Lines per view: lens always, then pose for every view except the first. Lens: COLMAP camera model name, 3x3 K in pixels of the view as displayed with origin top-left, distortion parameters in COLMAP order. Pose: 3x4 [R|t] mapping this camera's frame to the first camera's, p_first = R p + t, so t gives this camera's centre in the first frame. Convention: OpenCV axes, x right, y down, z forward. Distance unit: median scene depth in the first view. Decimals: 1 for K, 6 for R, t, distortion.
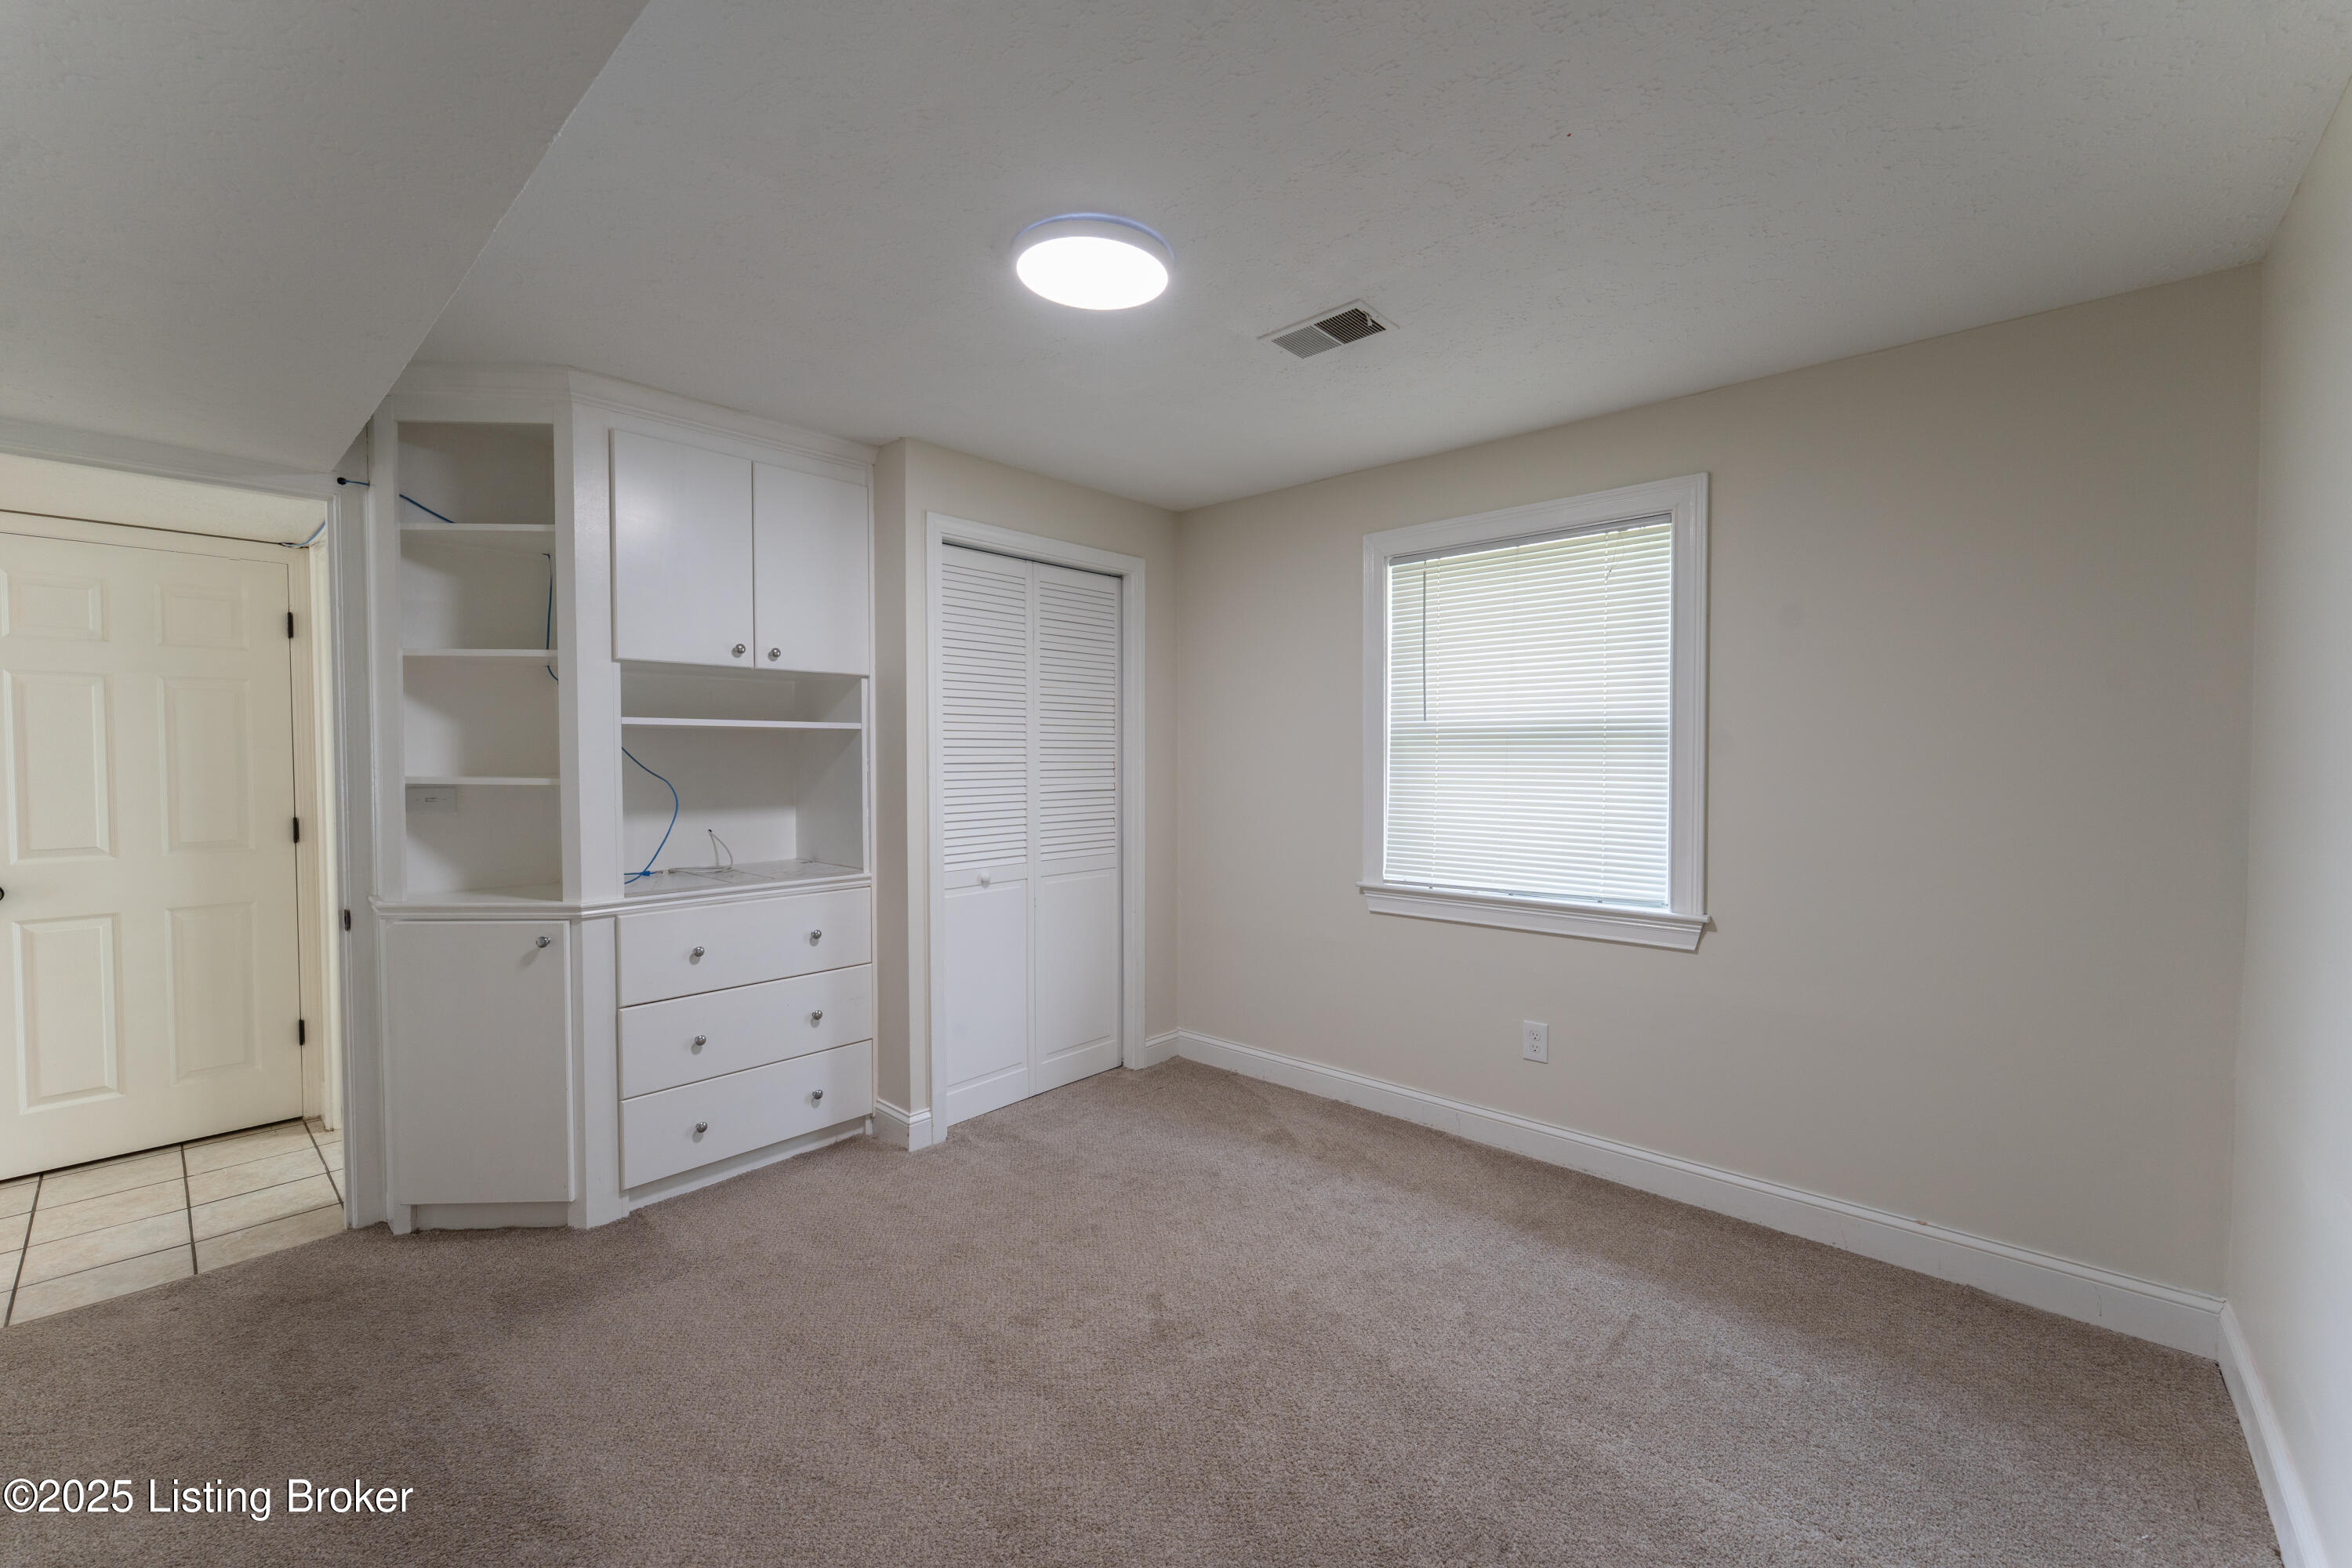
lens RADIAL K [[944.2, 0, 1185.4], [0, 944.2, 776.8], [0, 0, 1]] dist [-0.001050, -0.000303]
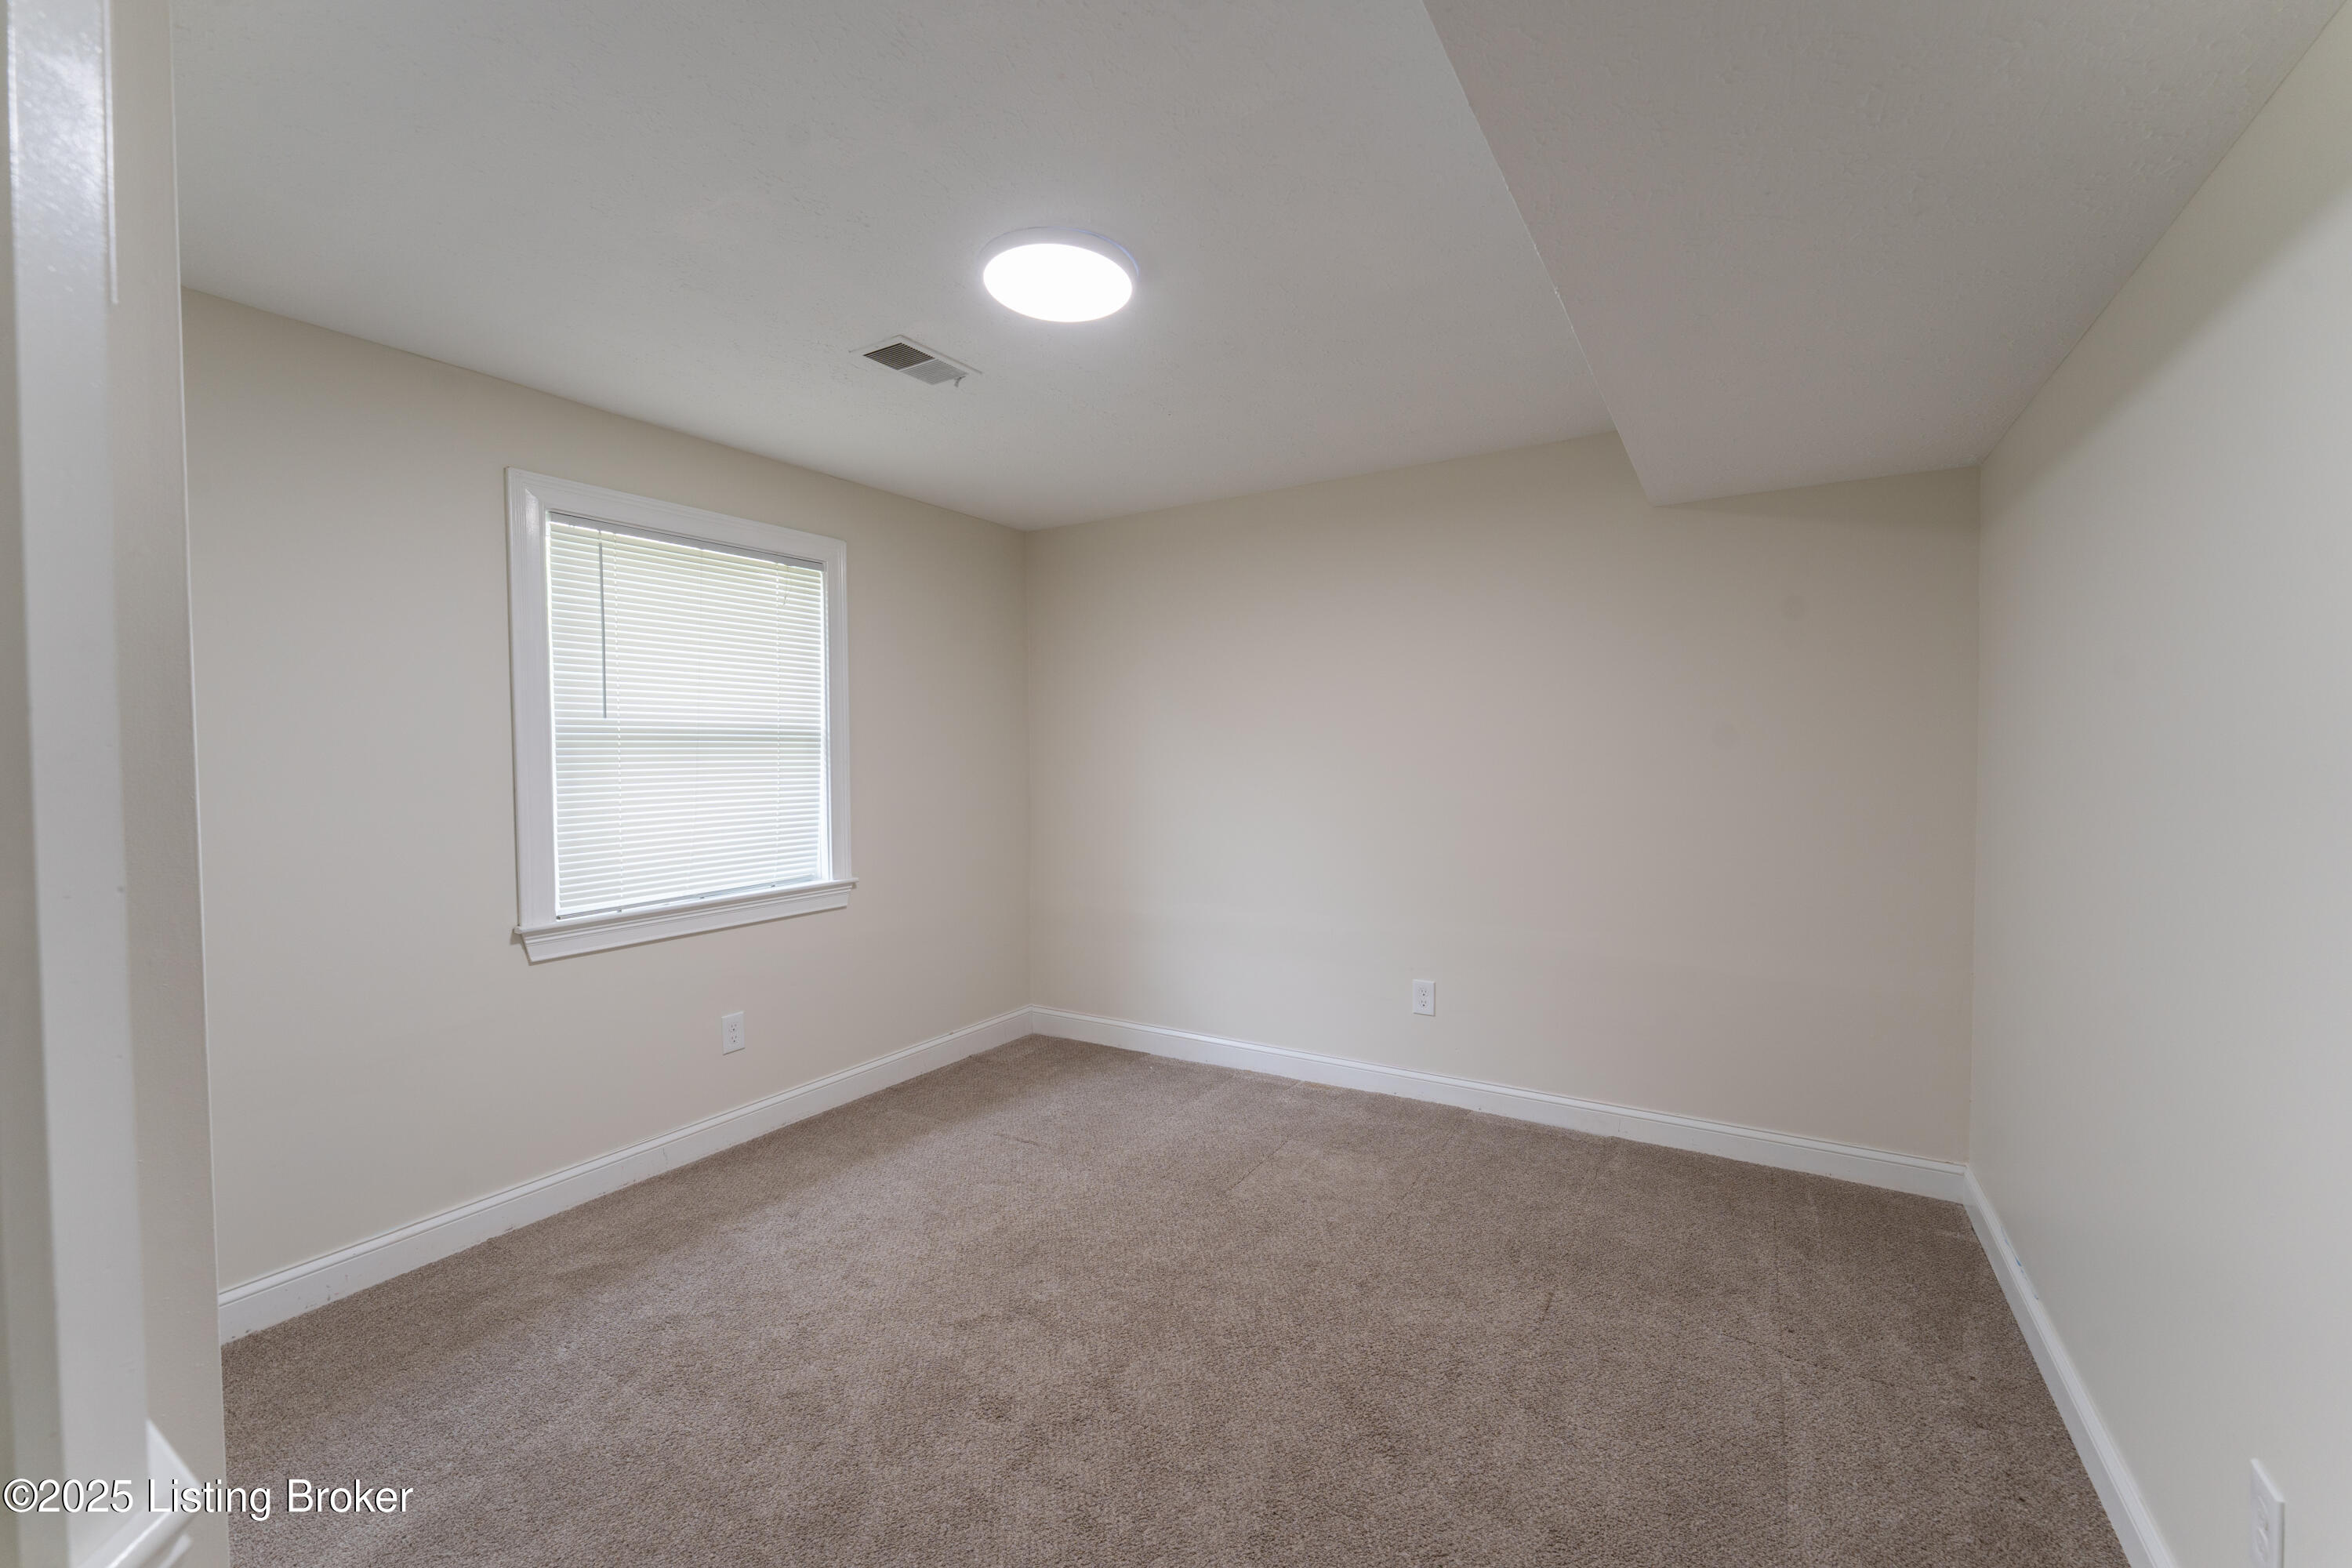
lens RADIAL K [[944.2, 0, 1185.4], [0, 944.2, 776.8], [0, 0, 1]] dist [-0.001050, -0.000303]
pose [[-0.188728, -0.019960, 0.981827, -0.794267], [0.032645, 0.999113, 0.026587, -0.013478], [-0.981487, 0.037070, -0.187909, 0.748852]]
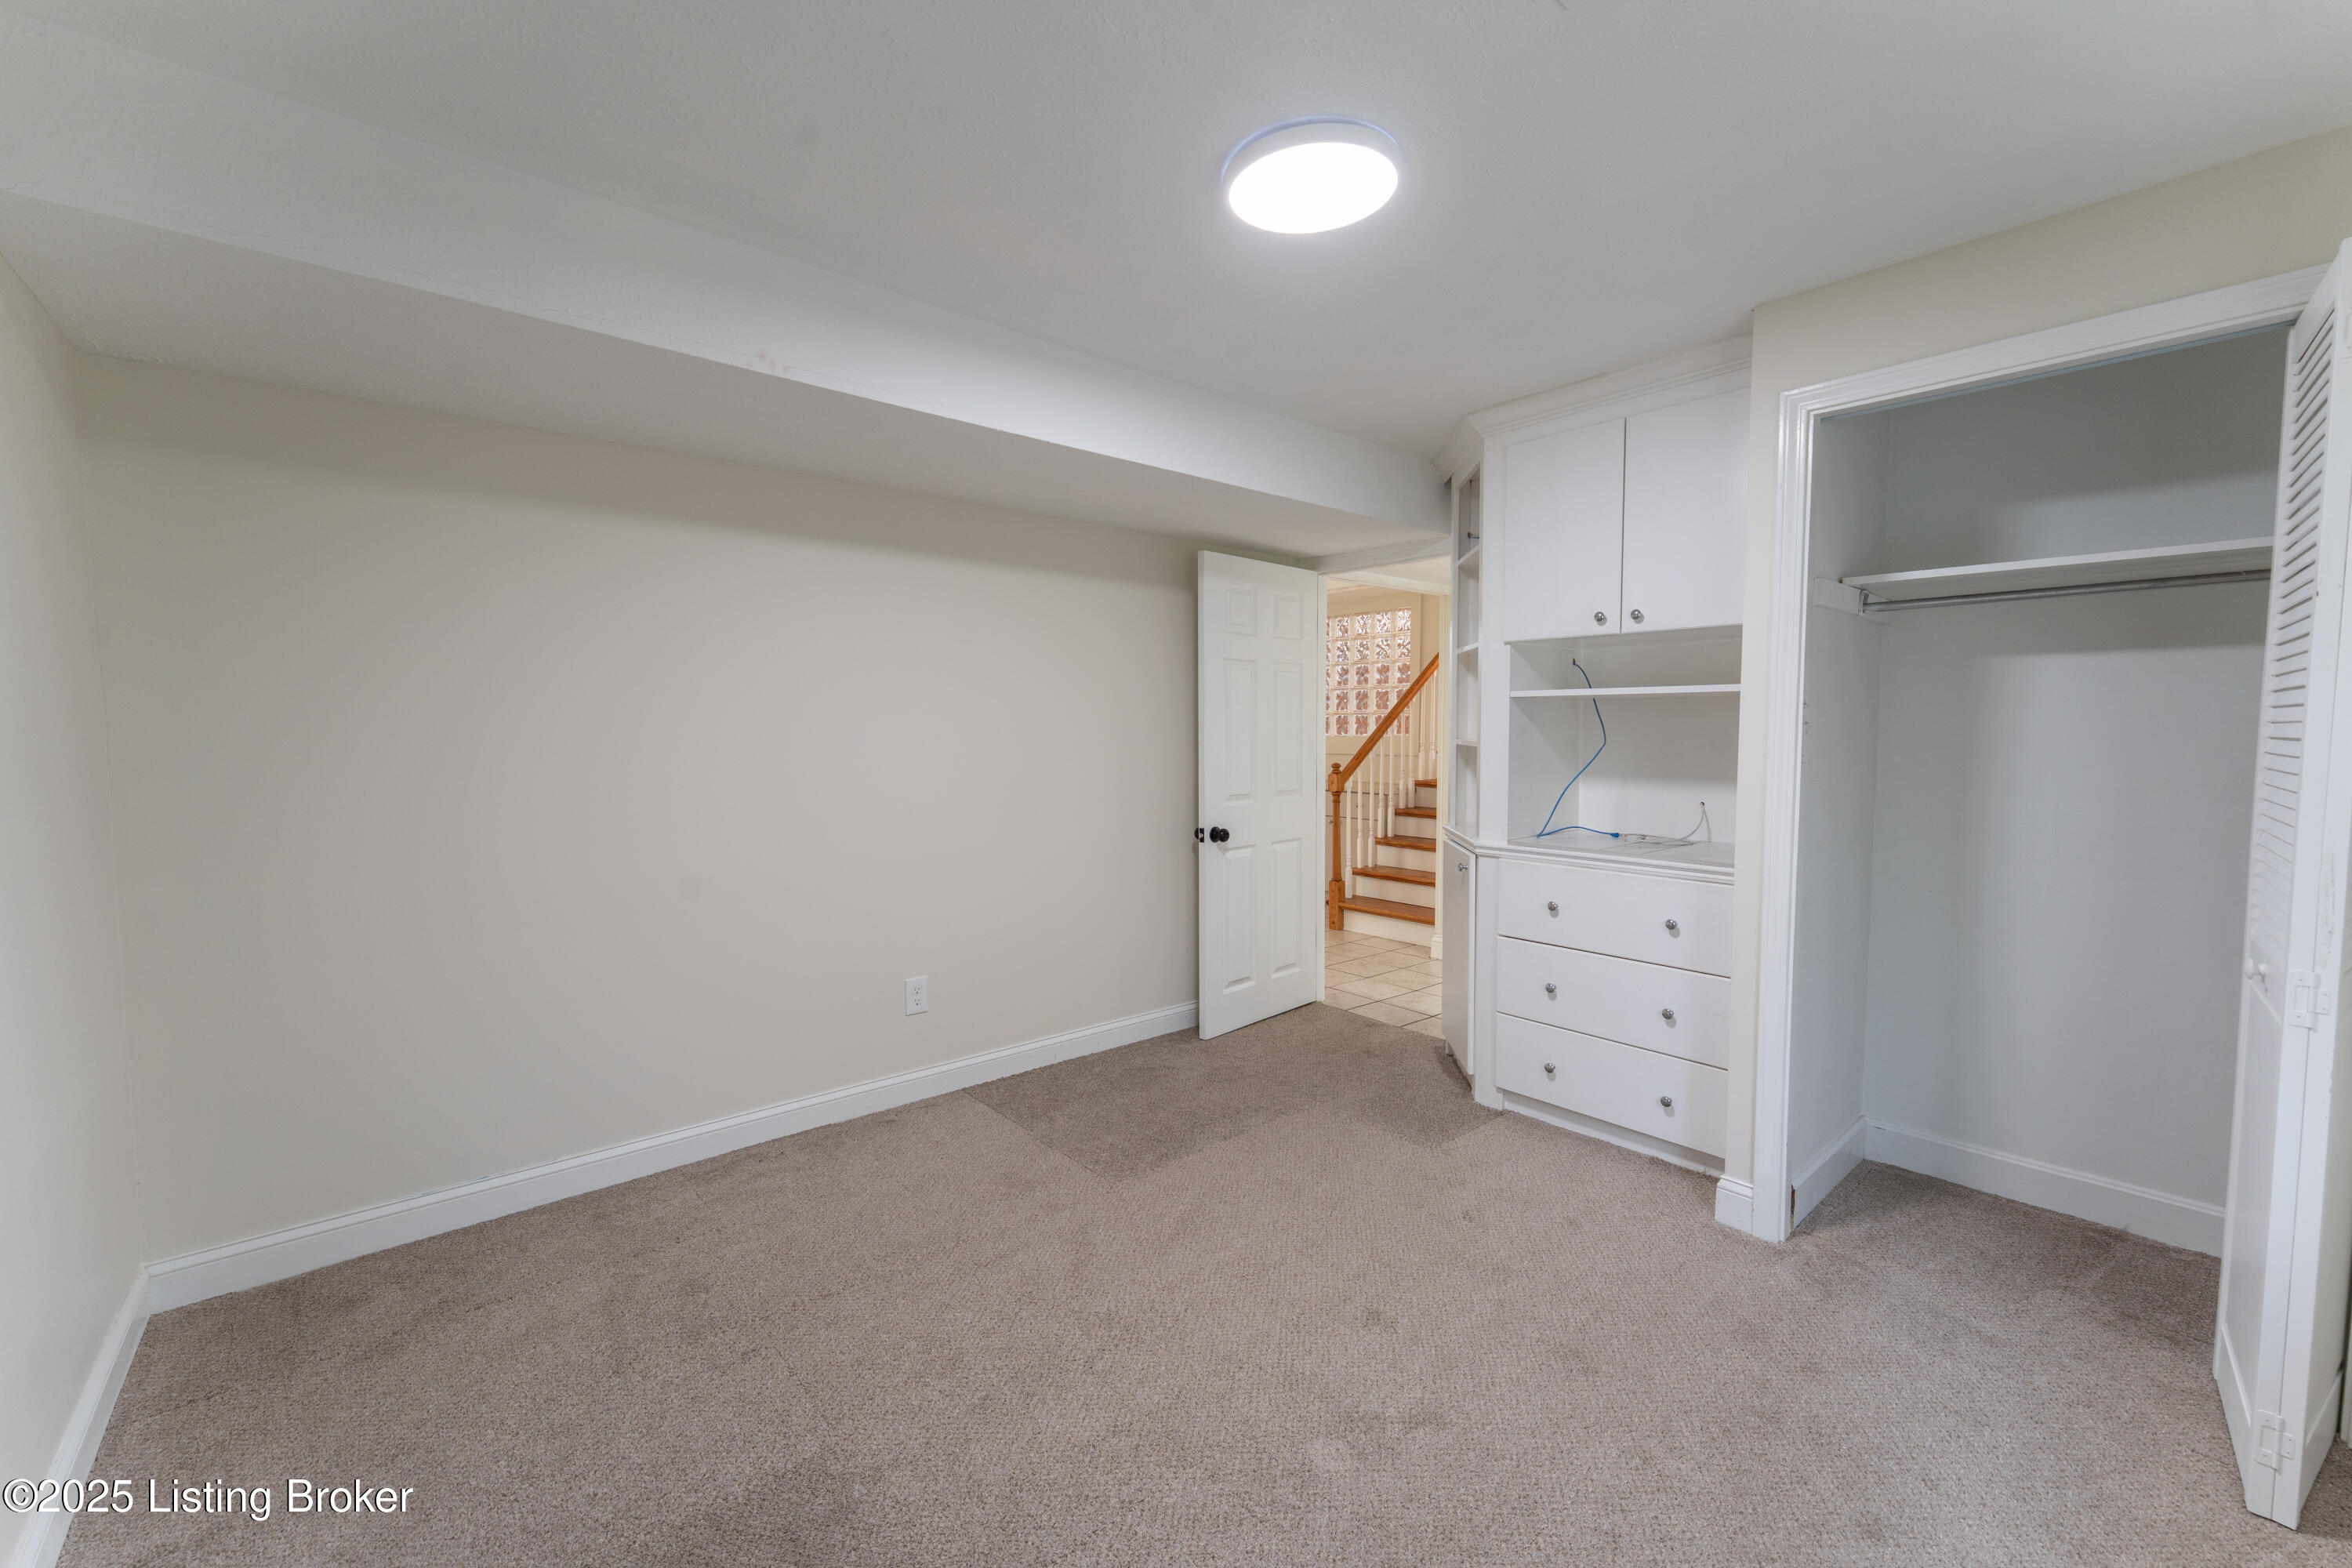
lens RADIAL K [[944.2, 0, 1185.4], [0, 944.2, 776.8], [0, 0, 1]] dist [-0.001050, -0.000303]
pose [[-0.115429, 0.055902, -0.991741, 0.585018], [-0.026192, 0.997897, 0.059298, -0.014480], [0.992970, 0.032821, -0.113722, 0.693247]]
